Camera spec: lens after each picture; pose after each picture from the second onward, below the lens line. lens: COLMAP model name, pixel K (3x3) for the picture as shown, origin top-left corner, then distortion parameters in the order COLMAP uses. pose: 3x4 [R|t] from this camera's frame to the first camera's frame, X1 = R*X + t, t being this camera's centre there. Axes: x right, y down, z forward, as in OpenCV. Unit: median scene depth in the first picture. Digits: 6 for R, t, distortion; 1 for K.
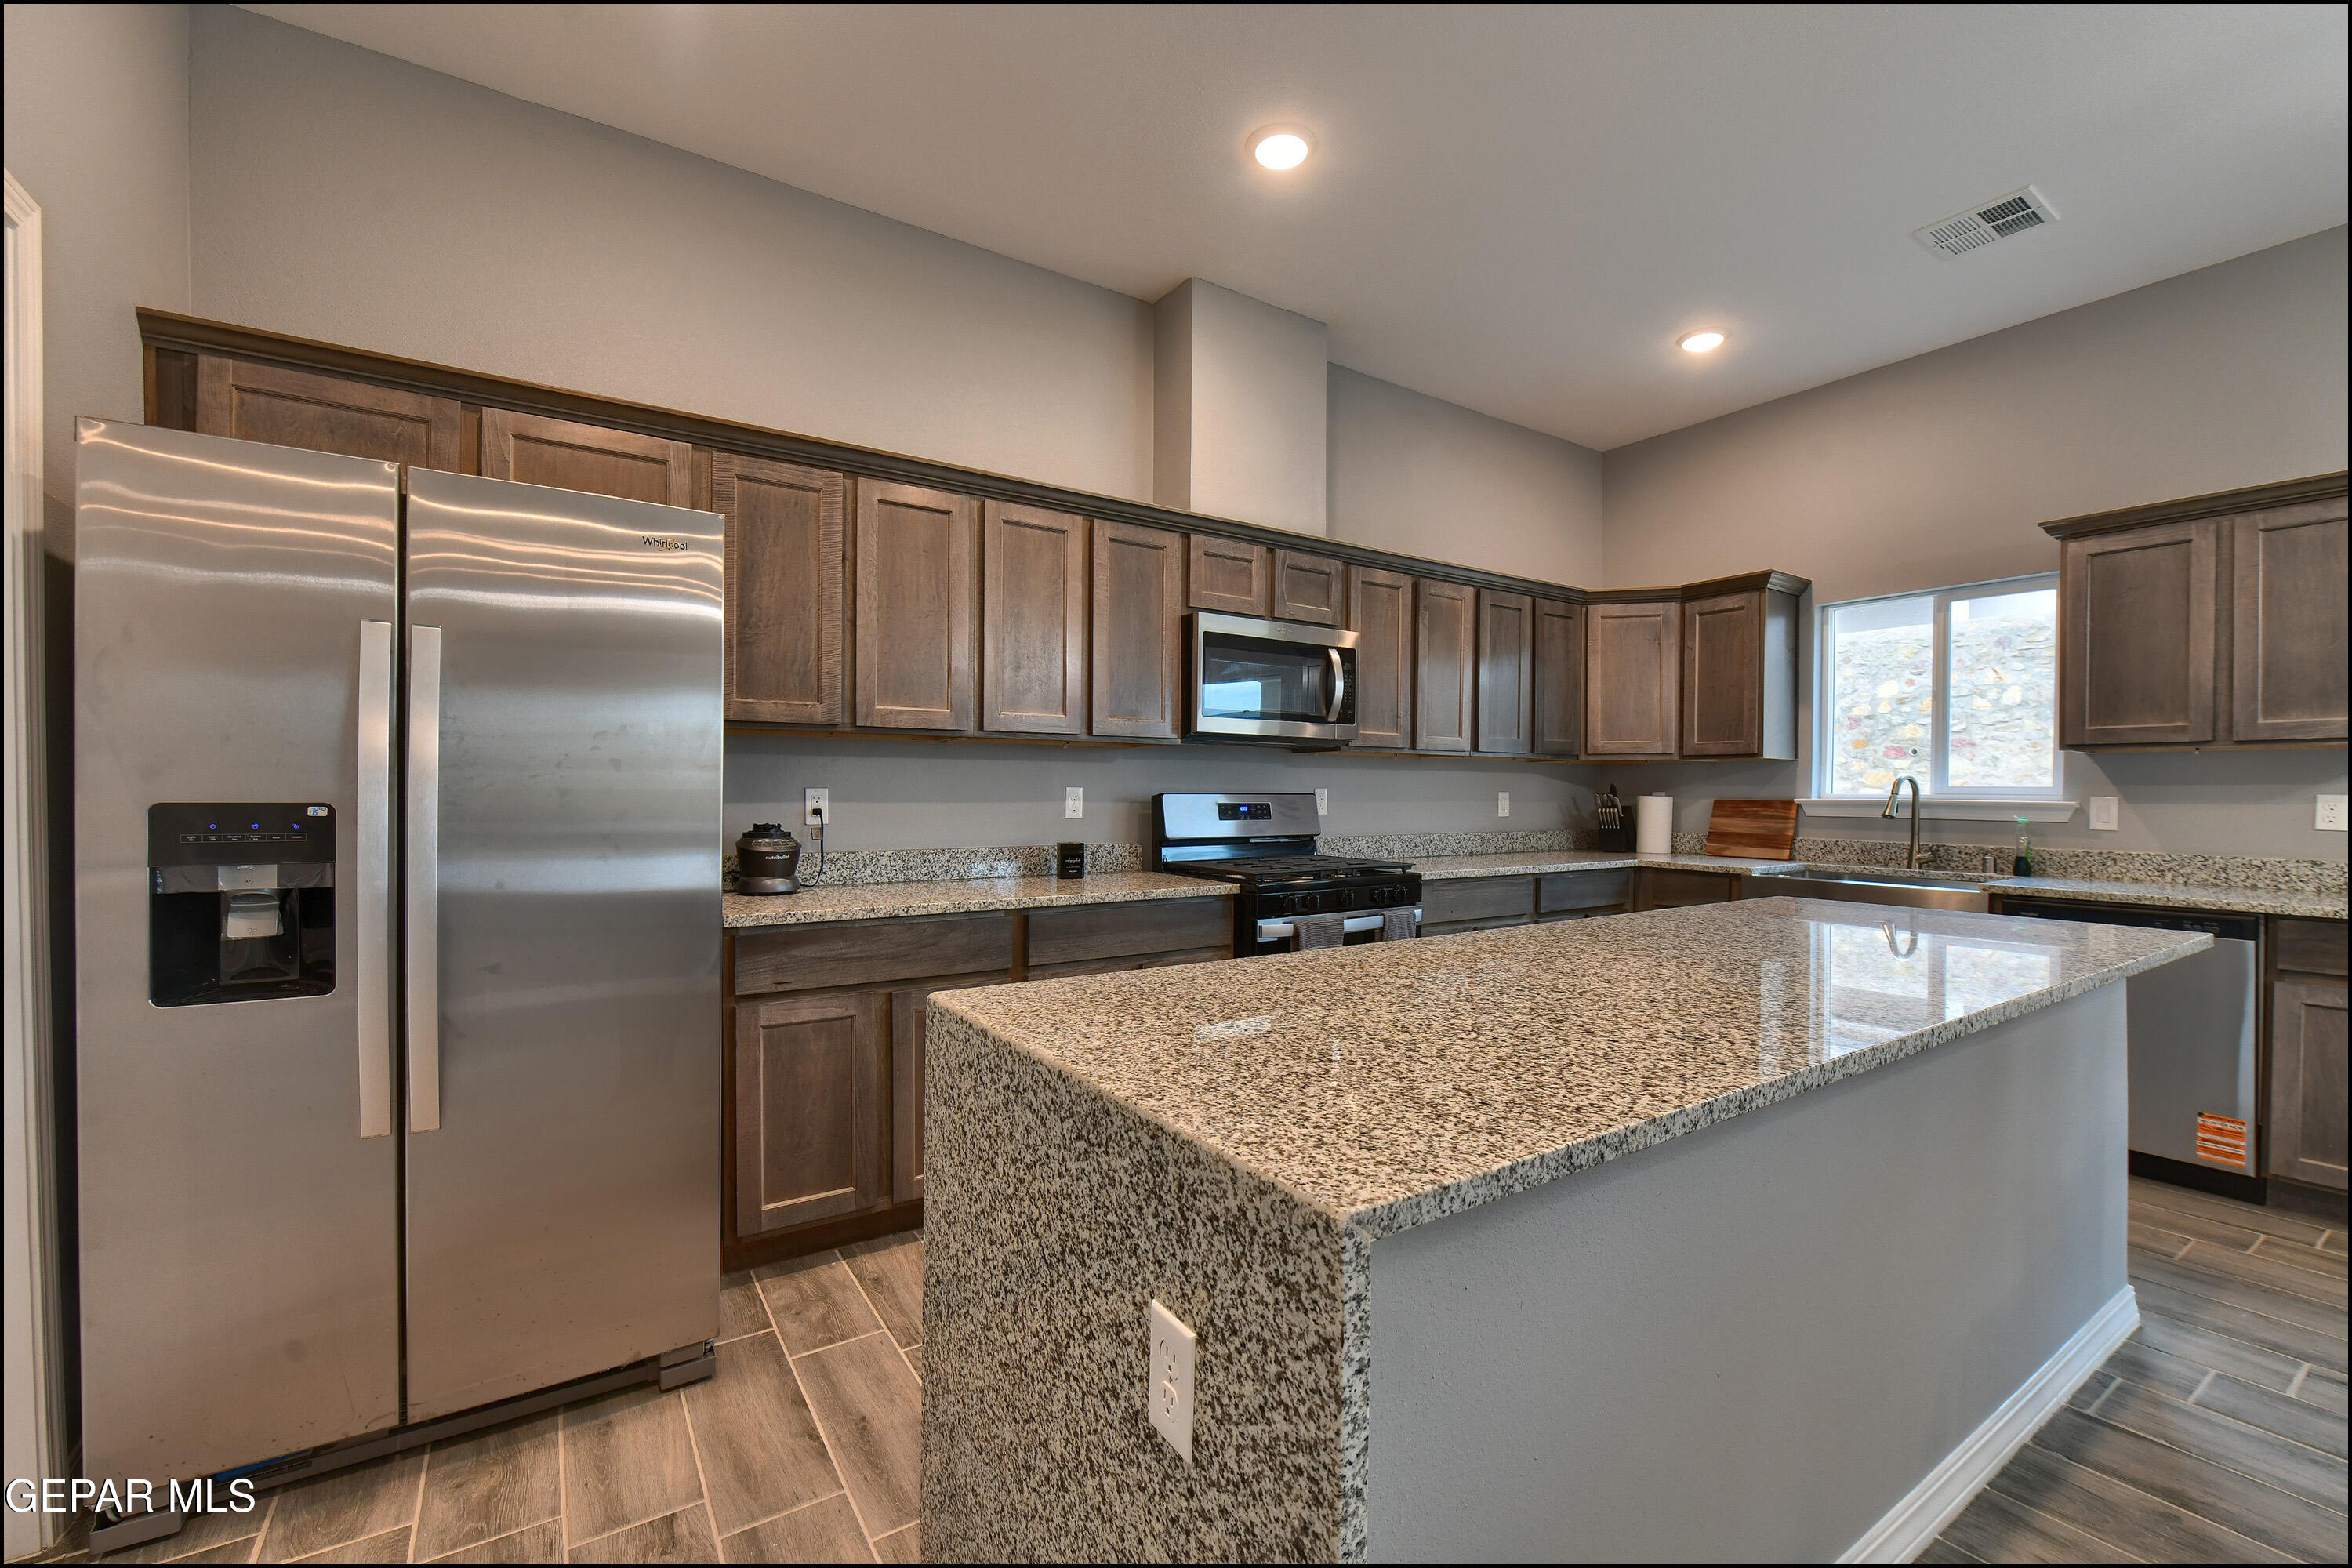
lens RADIAL K [[985.6, 0, 1188.3], [0, 985.6, 798.8], [0, 0, 1]] dist [-0.007990, -0.001134]
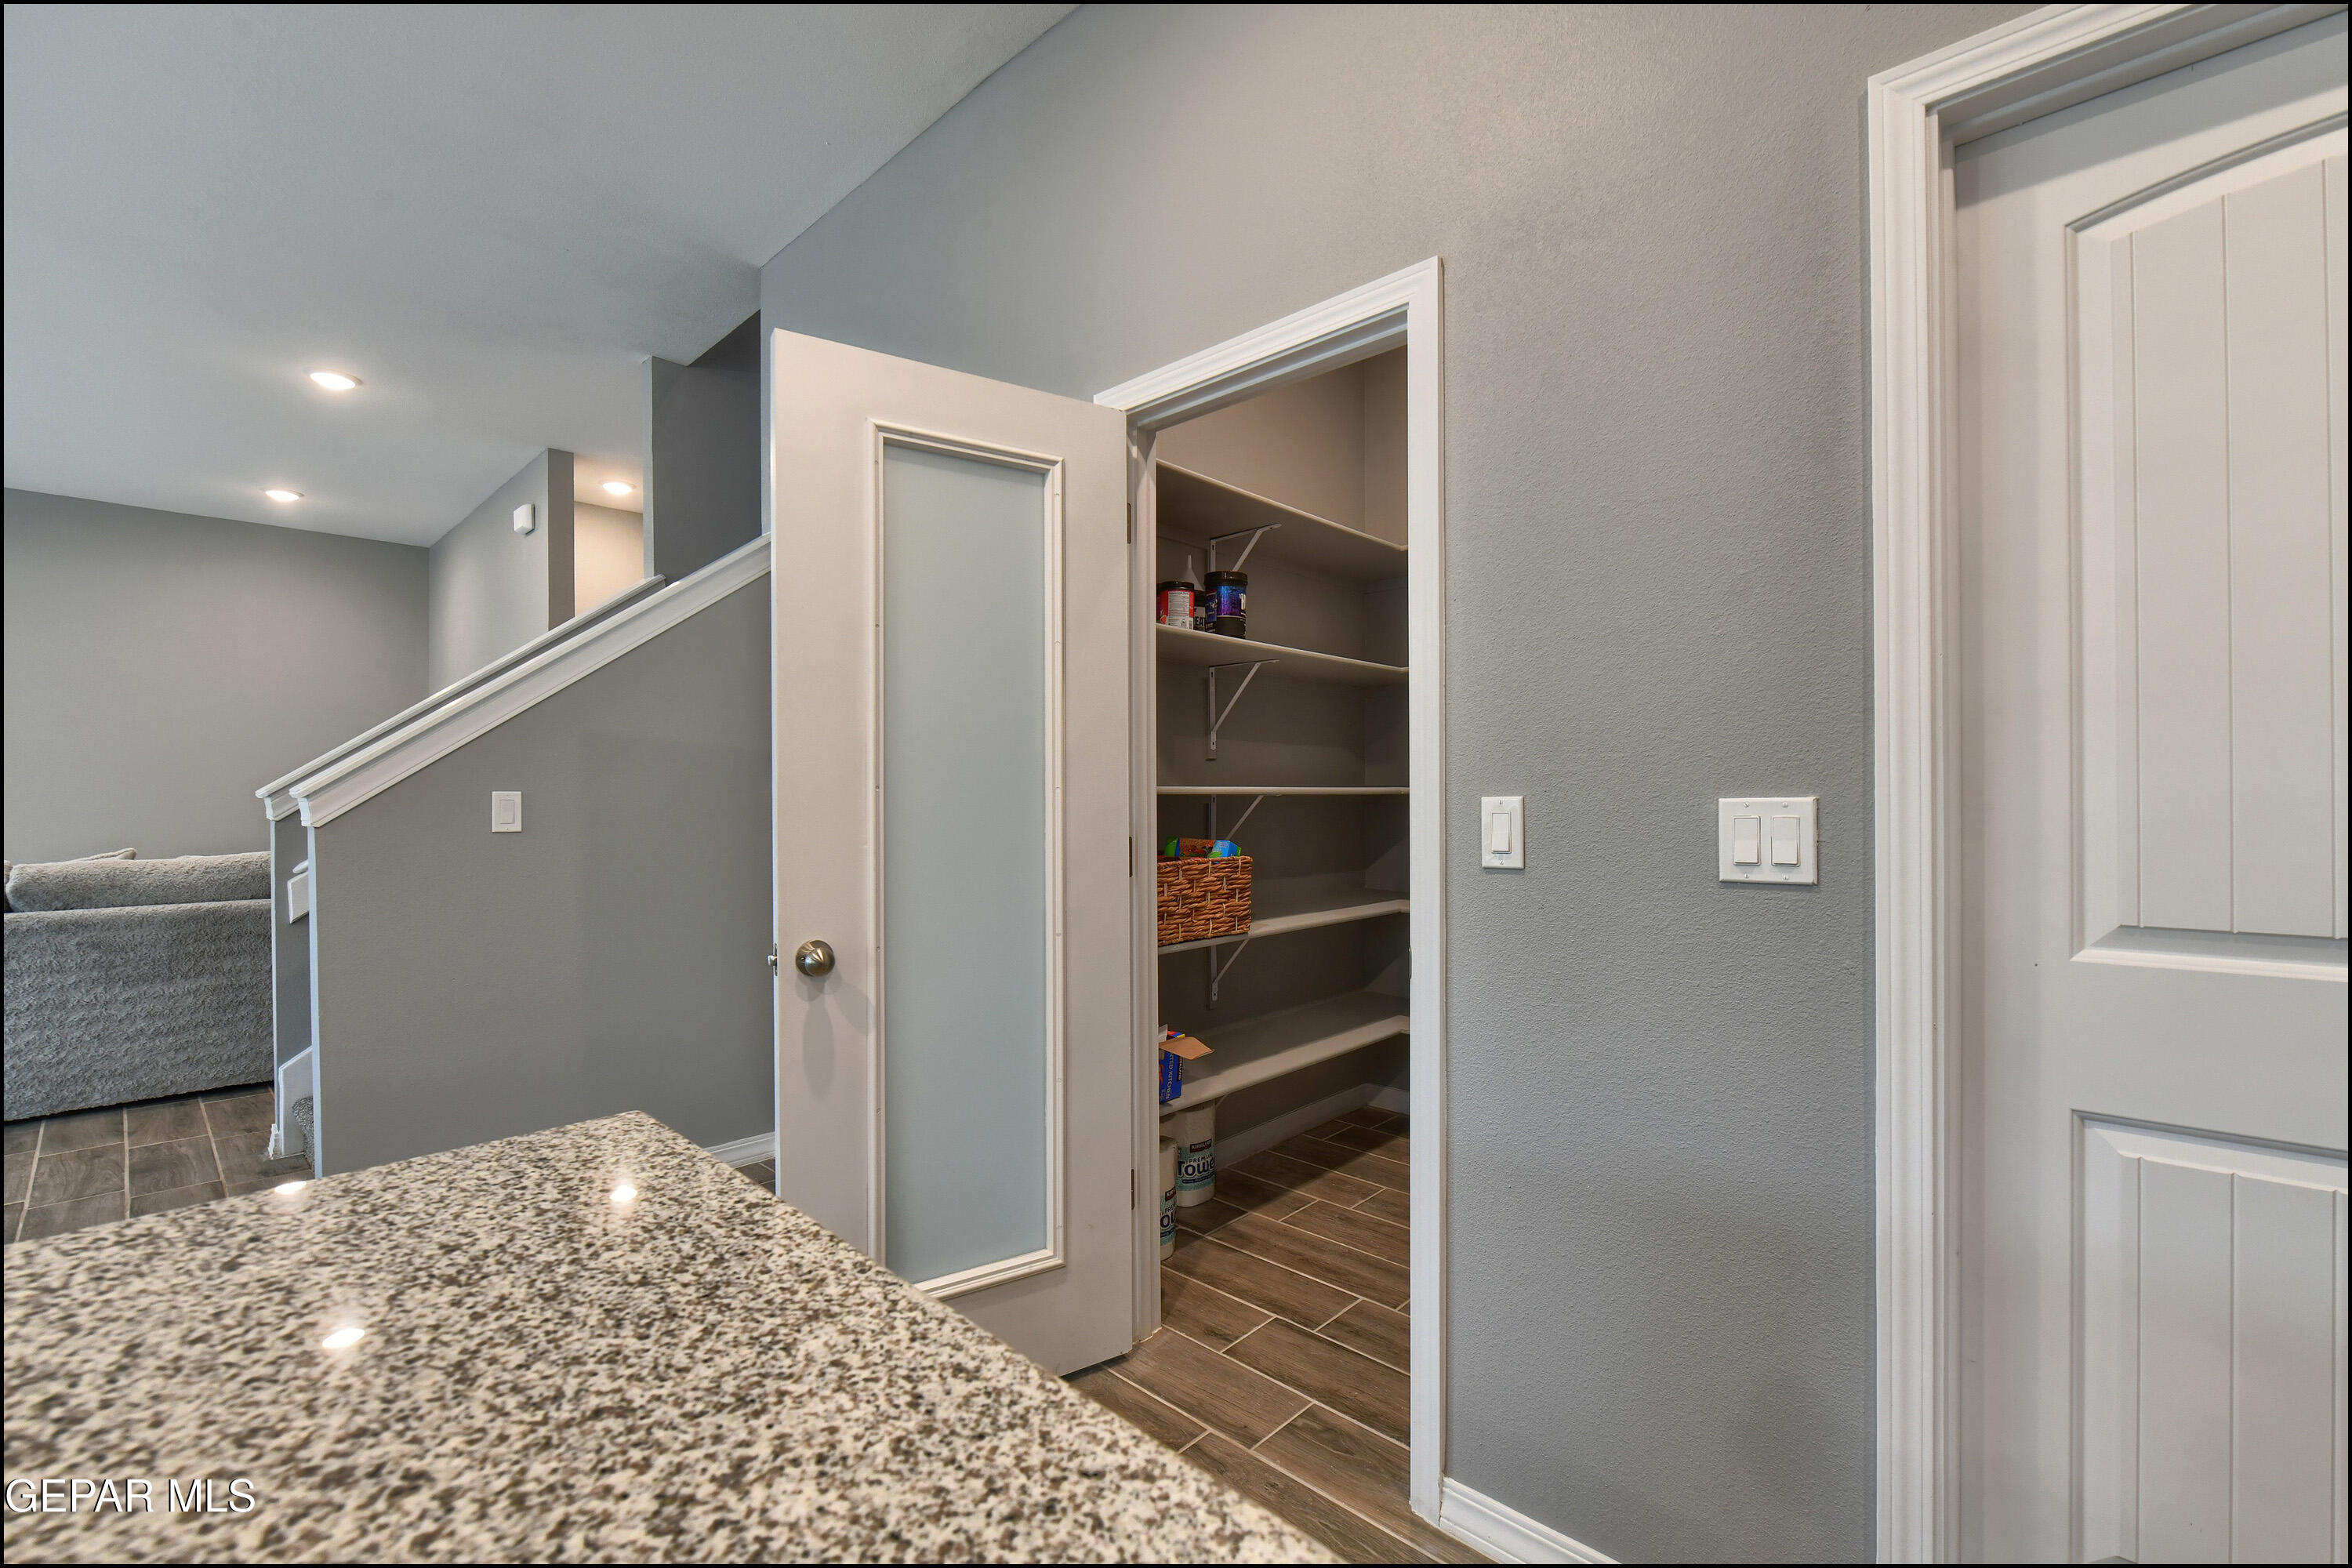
lens RADIAL K [[985.6, 0, 1167.6], [0, 985.6, 807.6], [0, 0, 1]] dist [-0.007990, -0.001134]
pose [[-0.976448, -0.005082, -0.215692, -0.059296], [-0.009609, 0.999755, 0.019944, -0.007107], [0.215538, 0.021547, -0.976258, 0.569910]]
